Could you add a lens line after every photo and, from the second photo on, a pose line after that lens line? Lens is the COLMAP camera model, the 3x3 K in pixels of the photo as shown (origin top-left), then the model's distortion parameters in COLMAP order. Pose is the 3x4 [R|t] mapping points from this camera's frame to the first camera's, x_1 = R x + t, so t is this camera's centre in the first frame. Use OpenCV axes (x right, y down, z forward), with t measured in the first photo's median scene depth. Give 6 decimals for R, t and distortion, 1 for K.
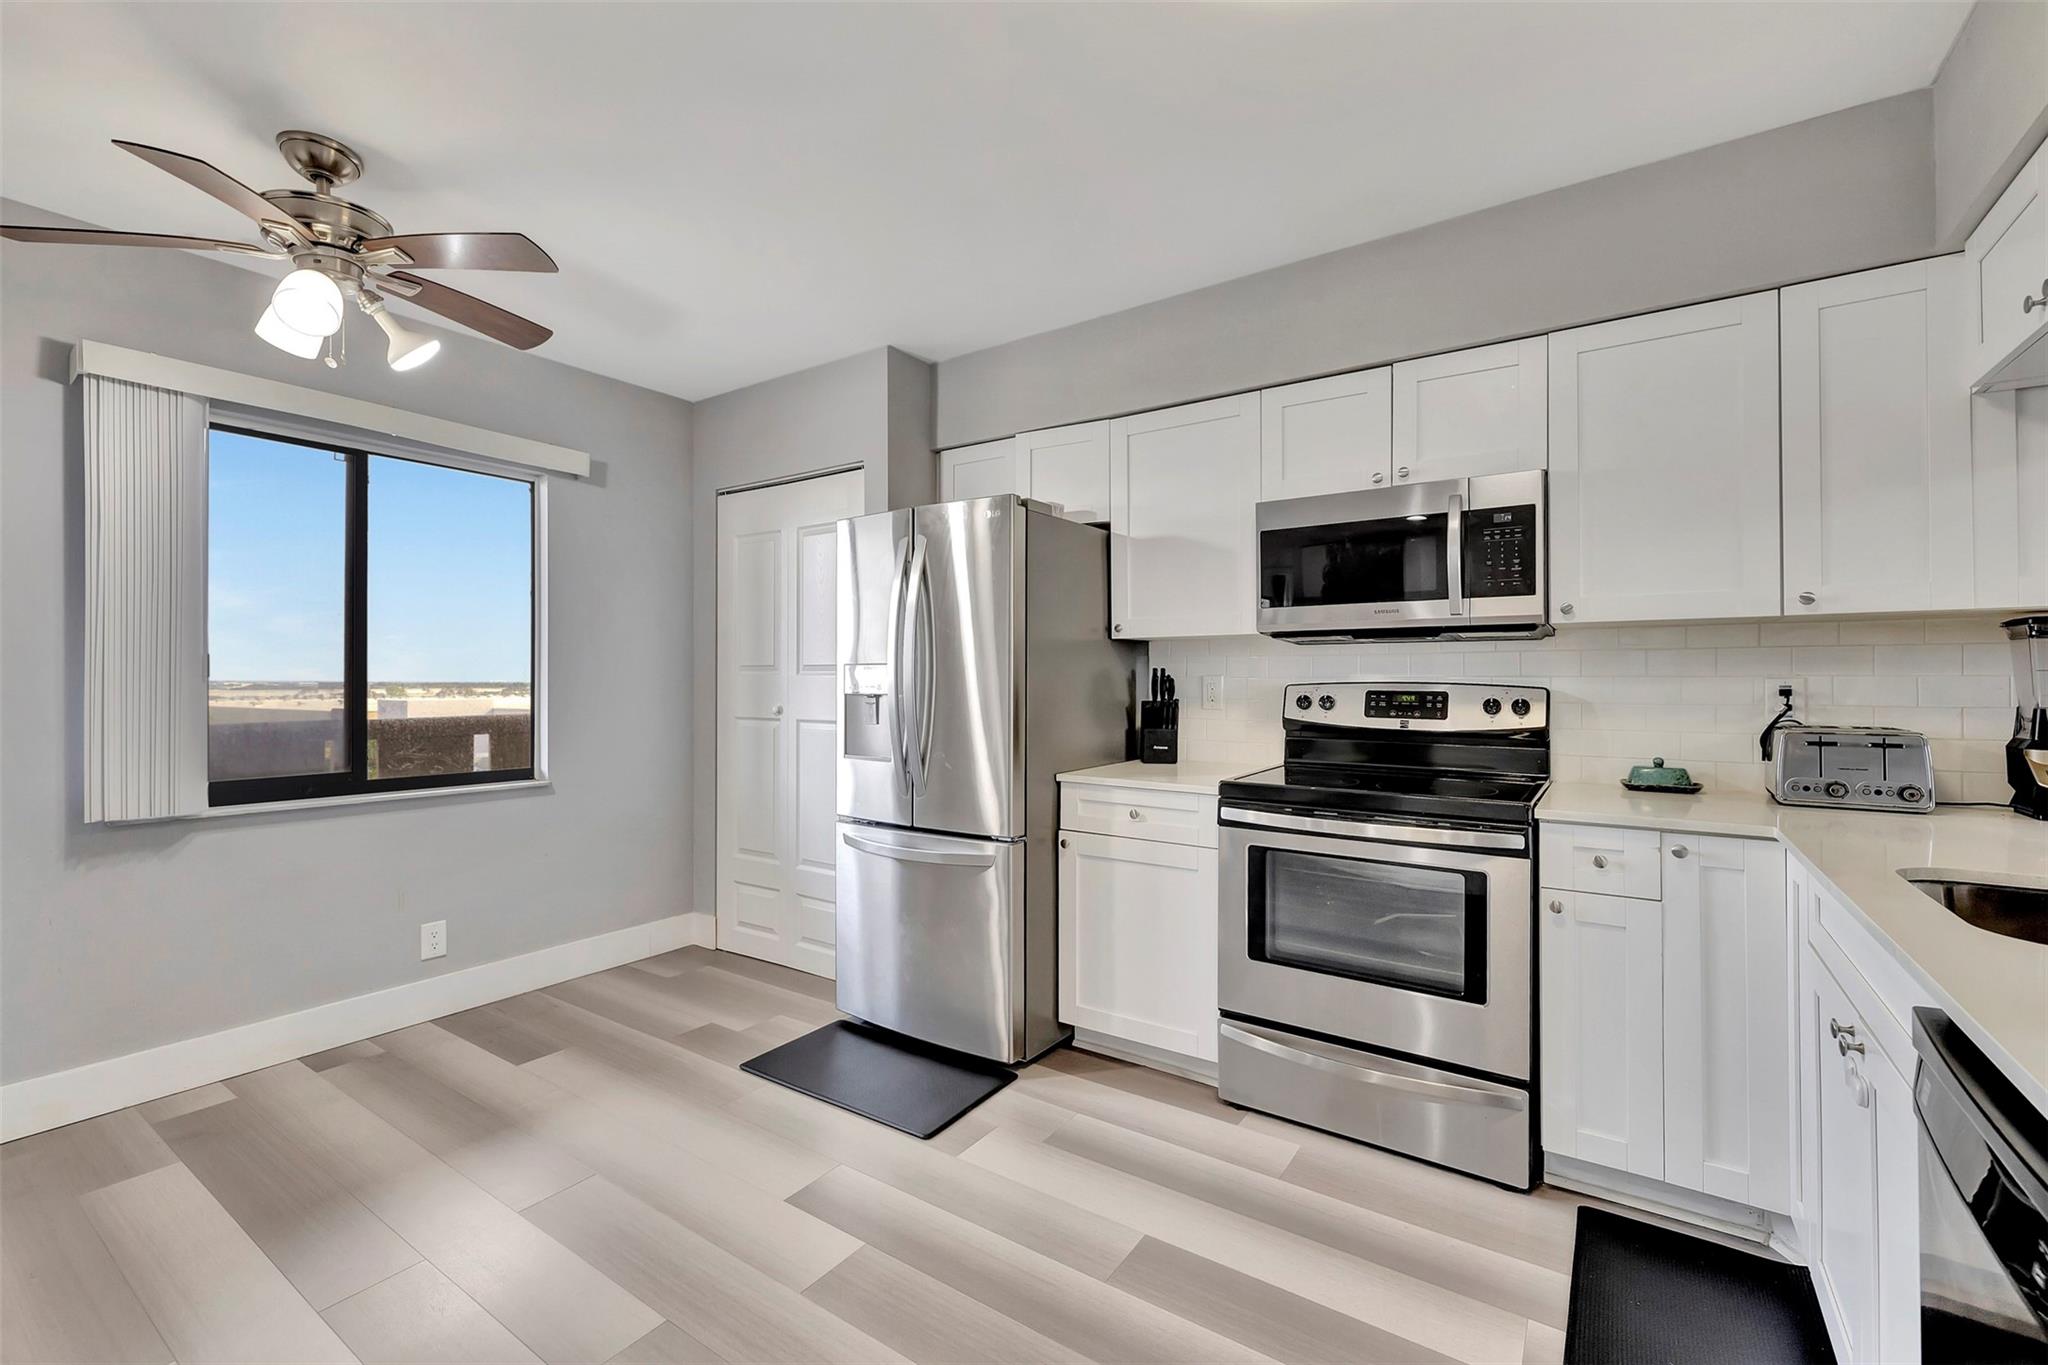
lens RADIAL K [[871.5, 0, 1016.6], [0, 871.5, 679.2], [0, 0, 1]] dist [-0.004696, -0.000690]
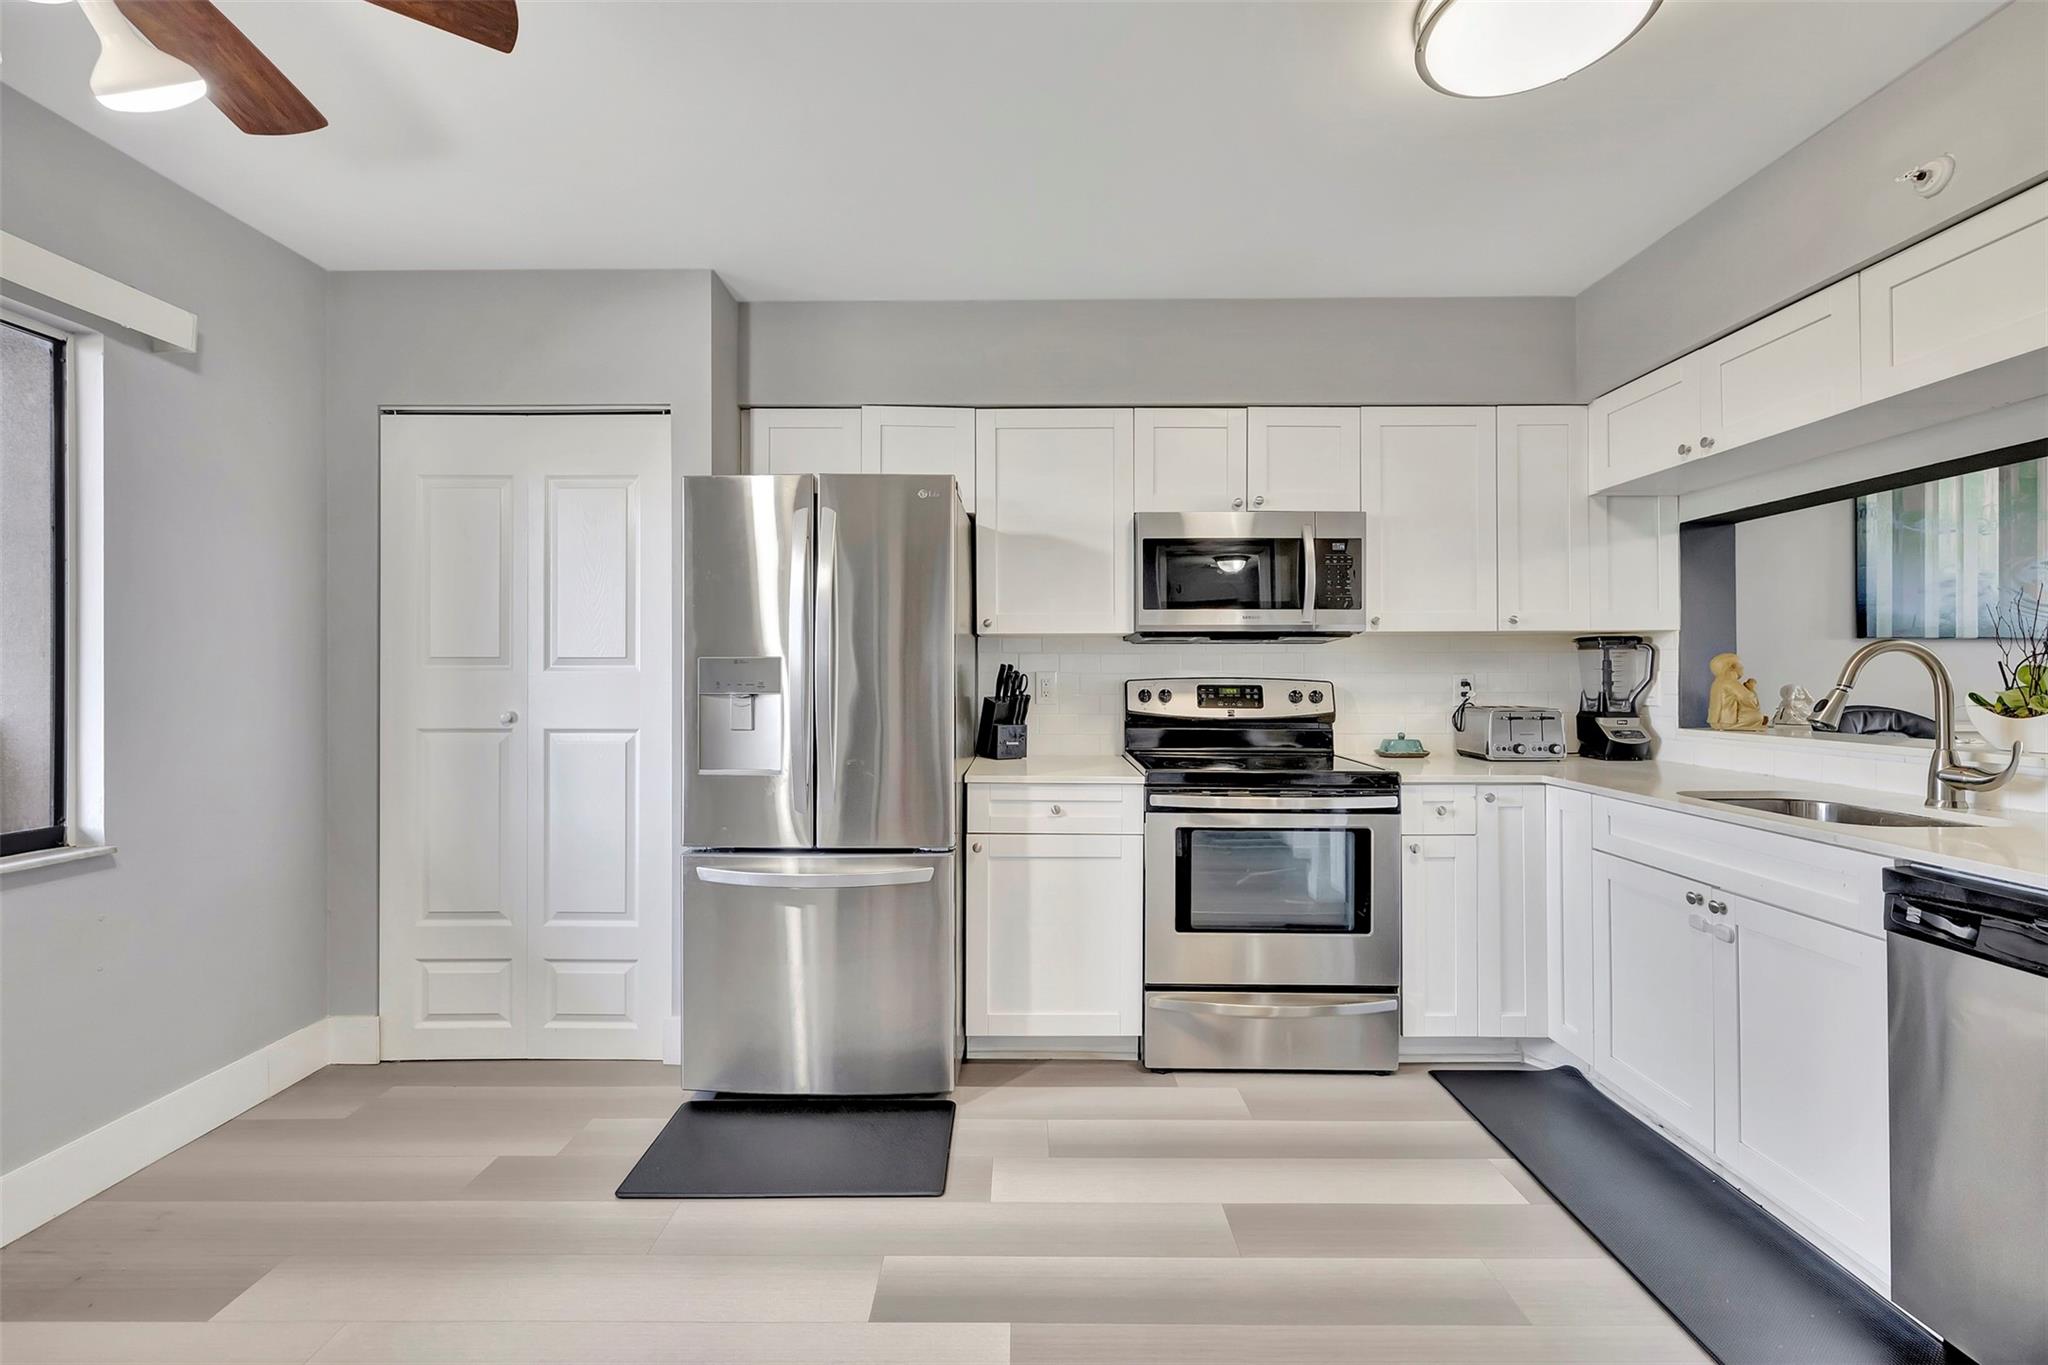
lens RADIAL K [[871.5, 0, 1020.8], [0, 871.5, 675.9], [0, 0, 1]] dist [-0.004696, -0.000690]
pose [[0.821706, -0.002955, 0.569903, -0.460055], [0.001164, 0.999993, 0.003507, -0.003059], [-0.569910, -0.002219, 0.821704, 0.193352]]
